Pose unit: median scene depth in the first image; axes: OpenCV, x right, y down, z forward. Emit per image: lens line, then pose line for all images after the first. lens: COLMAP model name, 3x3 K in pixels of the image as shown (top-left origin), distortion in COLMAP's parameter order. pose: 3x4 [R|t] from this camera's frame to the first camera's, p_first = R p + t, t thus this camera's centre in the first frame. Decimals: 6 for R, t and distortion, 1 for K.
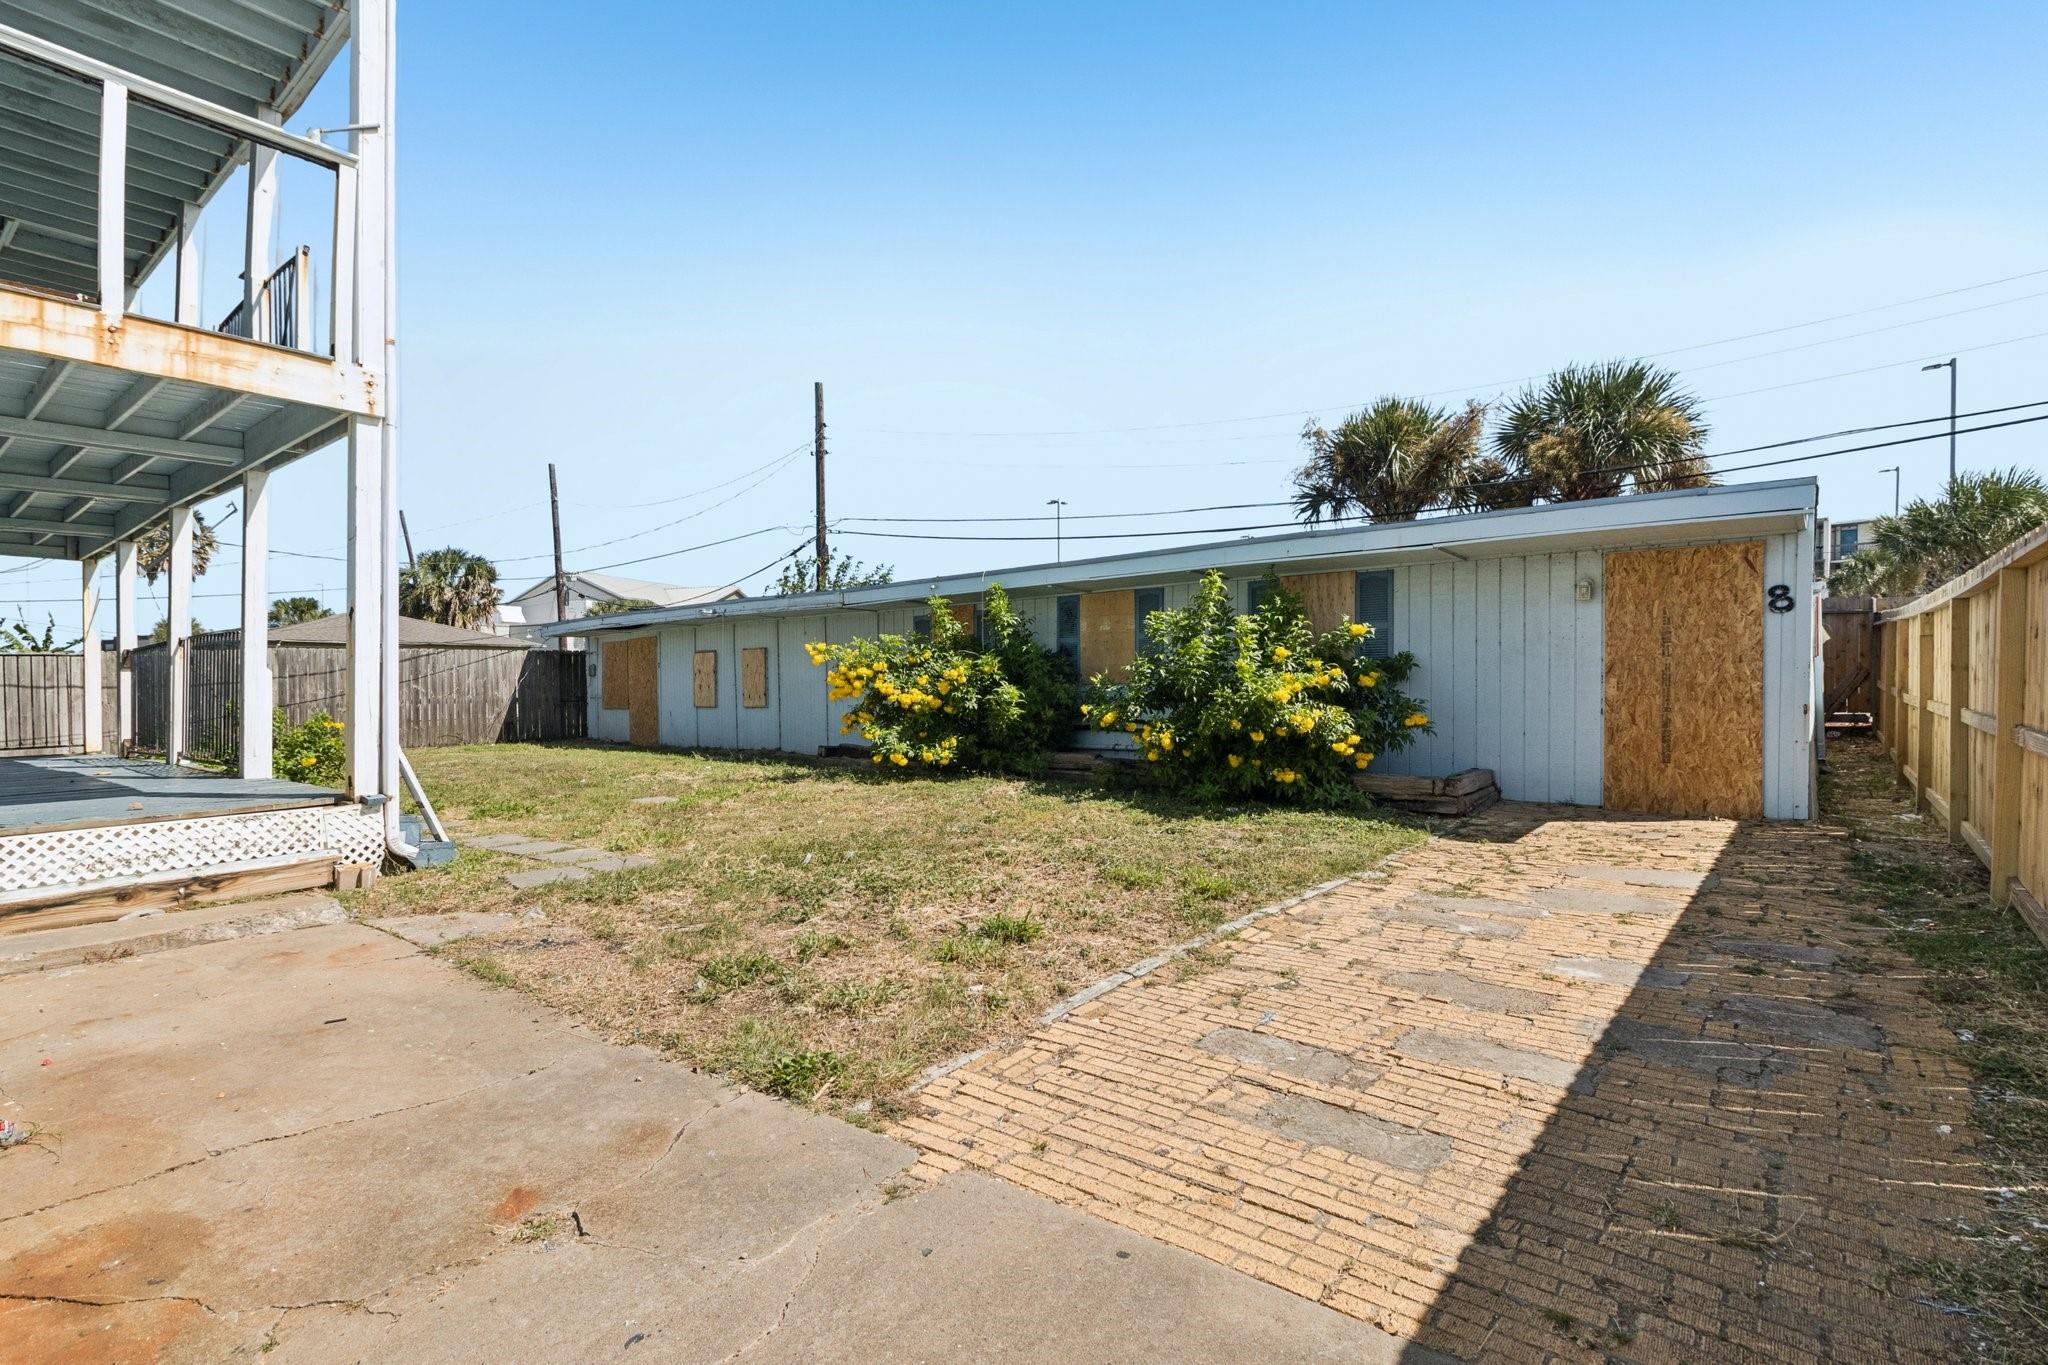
lens RADIAL K [[961.0, 0, 1024.0], [0, 961.0, 682.5], [0, 0, 1]] dist [0.000584, 0.000022]
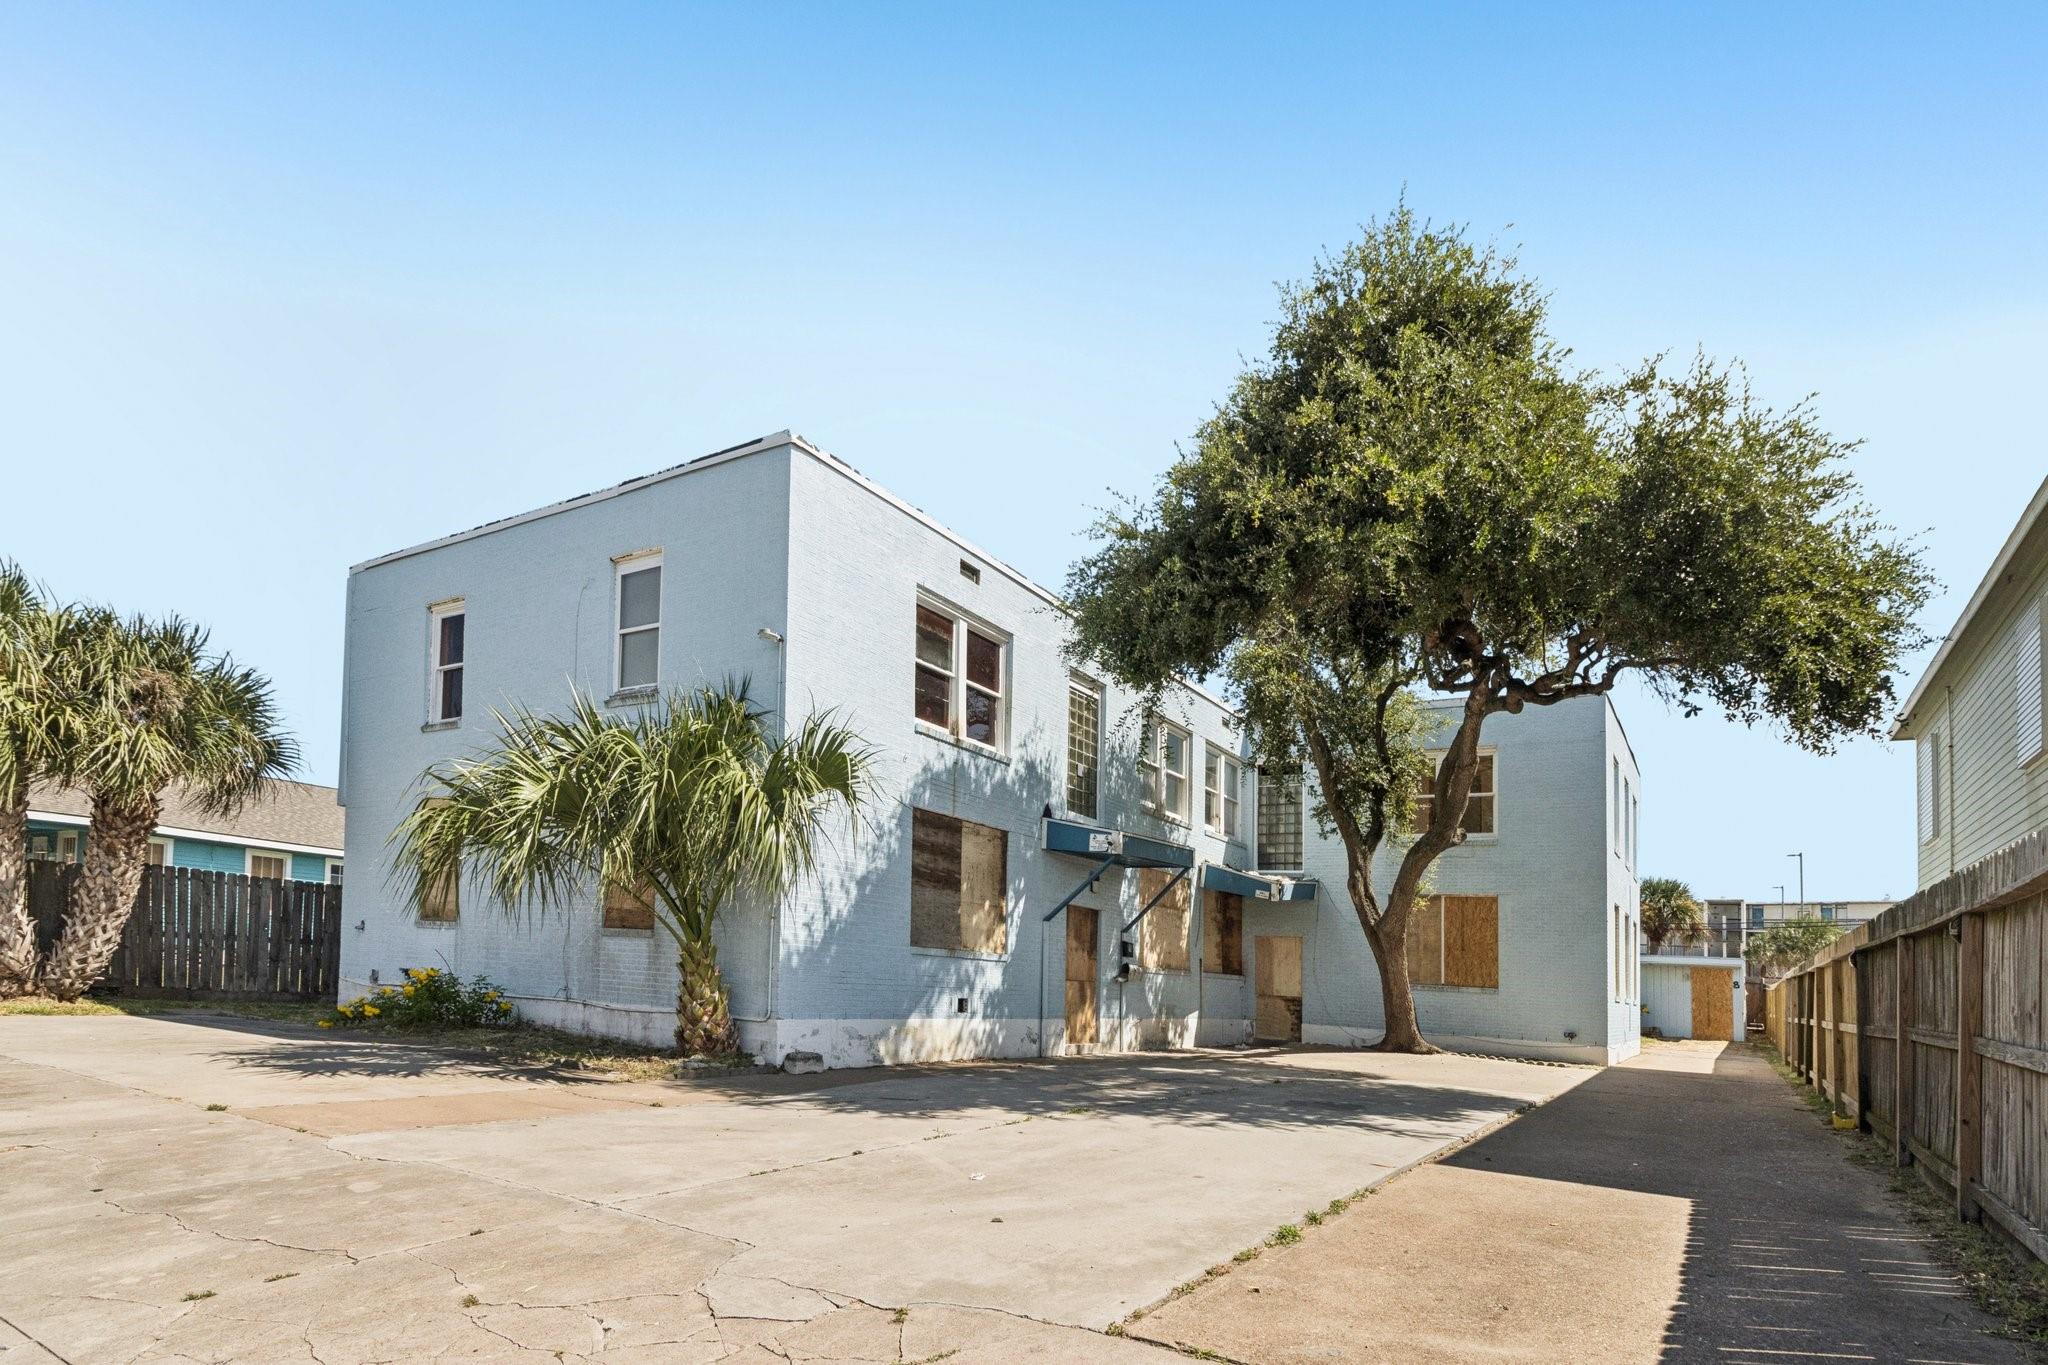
lens RADIAL K [[1048.4, 0, 1024.0], [0, 1048.4, 682.5], [0, 0, 1]] dist [-0.000582, -0.000519]
pose [[0.988301, 0.130110, 0.079575, -2.423794], [-0.108391, 0.966249, -0.233698, 0.029048], [-0.107296, 0.222339, 0.969047, -2.918349]]
